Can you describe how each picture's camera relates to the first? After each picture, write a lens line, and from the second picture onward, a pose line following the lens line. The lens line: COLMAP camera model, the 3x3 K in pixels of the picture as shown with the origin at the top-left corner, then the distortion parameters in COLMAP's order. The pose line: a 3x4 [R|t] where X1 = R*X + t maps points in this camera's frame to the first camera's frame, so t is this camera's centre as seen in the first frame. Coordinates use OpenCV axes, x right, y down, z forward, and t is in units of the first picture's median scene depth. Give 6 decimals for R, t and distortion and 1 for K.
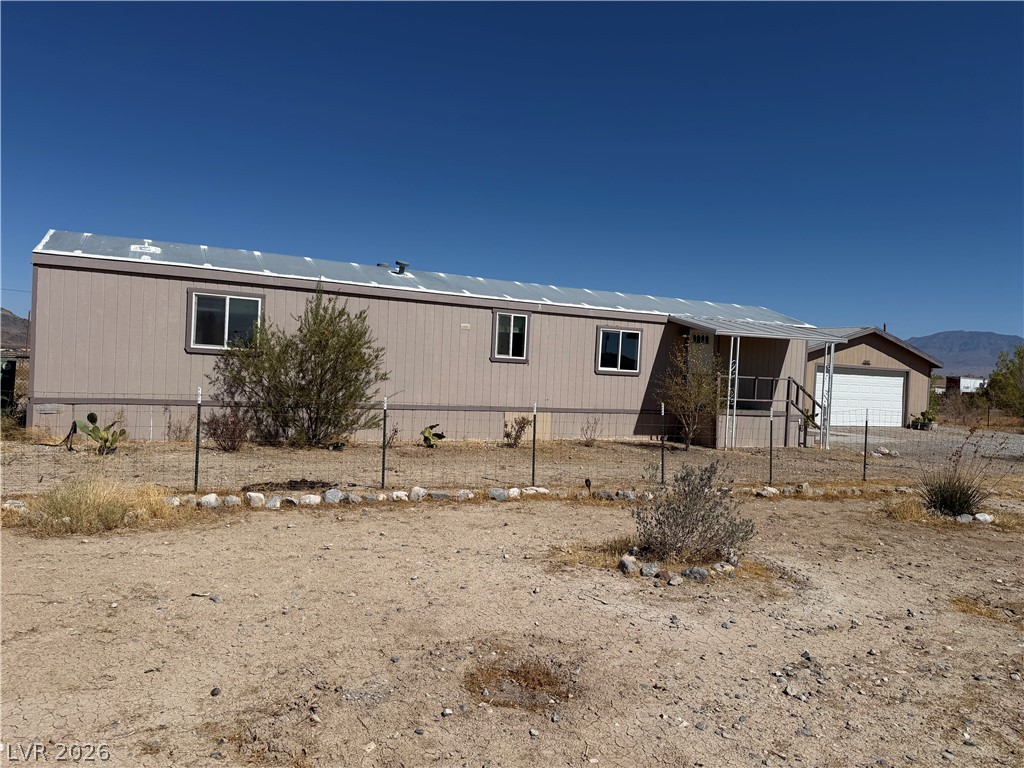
lens RADIAL K [[728.7, 0, 509.9], [0, 728.7, 379.8], [0, 0, 1]] dist [0.007951, -0.000753]
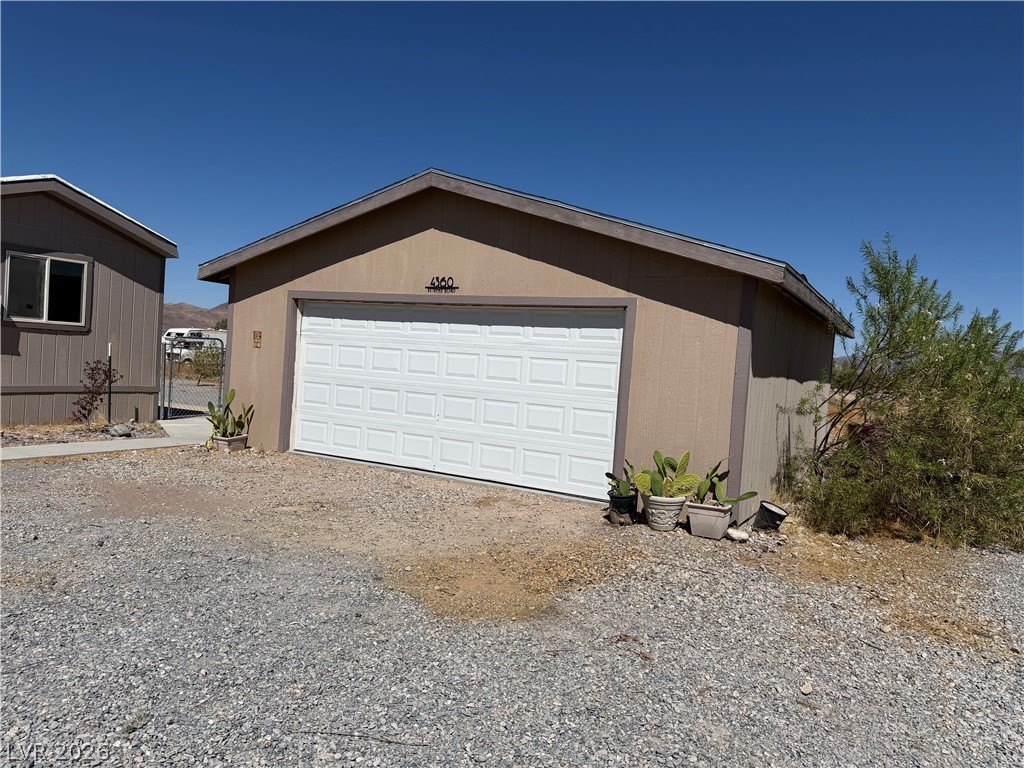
lens RADIAL K [[728.7, 0, 510.9], [0, 728.7, 382.8], [0, 0, 1]] dist [0.007951, -0.000753]
pose [[0.530517, 0.010270, -0.847612, 1.170746], [-0.057363, 0.998069, -0.023811, 0.041469], [0.845731, 0.061253, 0.530082, 1.268365]]
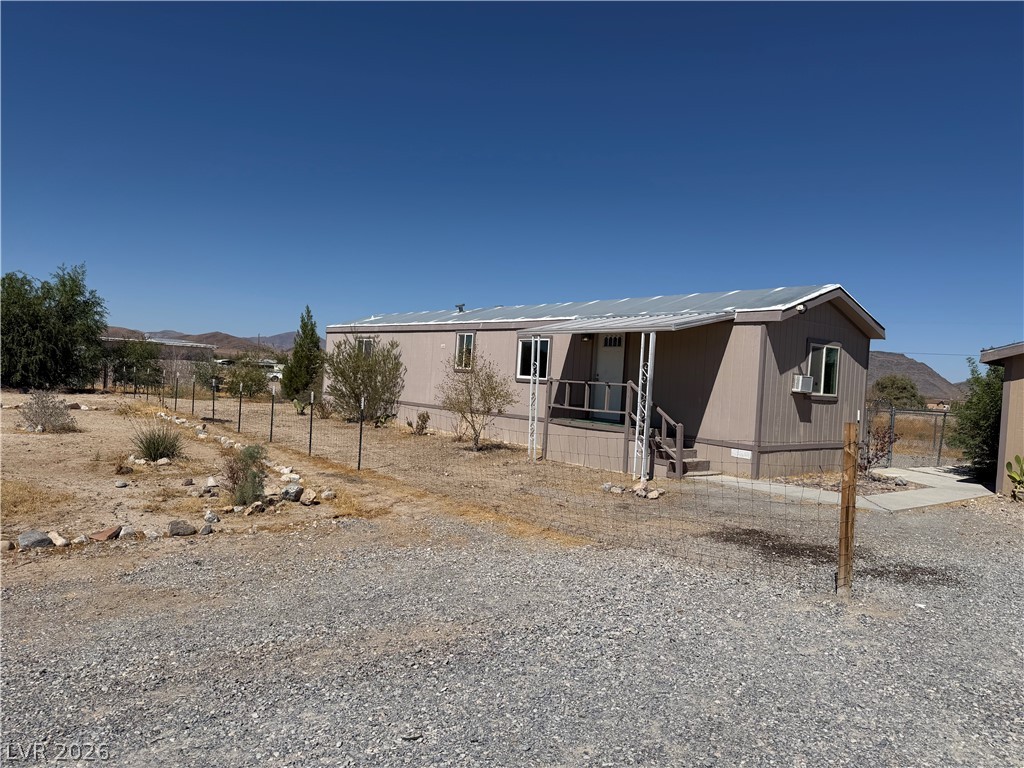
lens RADIAL K [[728.7, 0, 509.8], [0, 728.7, 385.8], [0, 0, 1]] dist [0.007951, -0.000753]
pose [[0.191261, -0.032418, -0.981004, 1.160333], [-0.068386, 0.996586, -0.046265, 0.047958], [0.979154, 0.075936, 0.188391, 0.796552]]
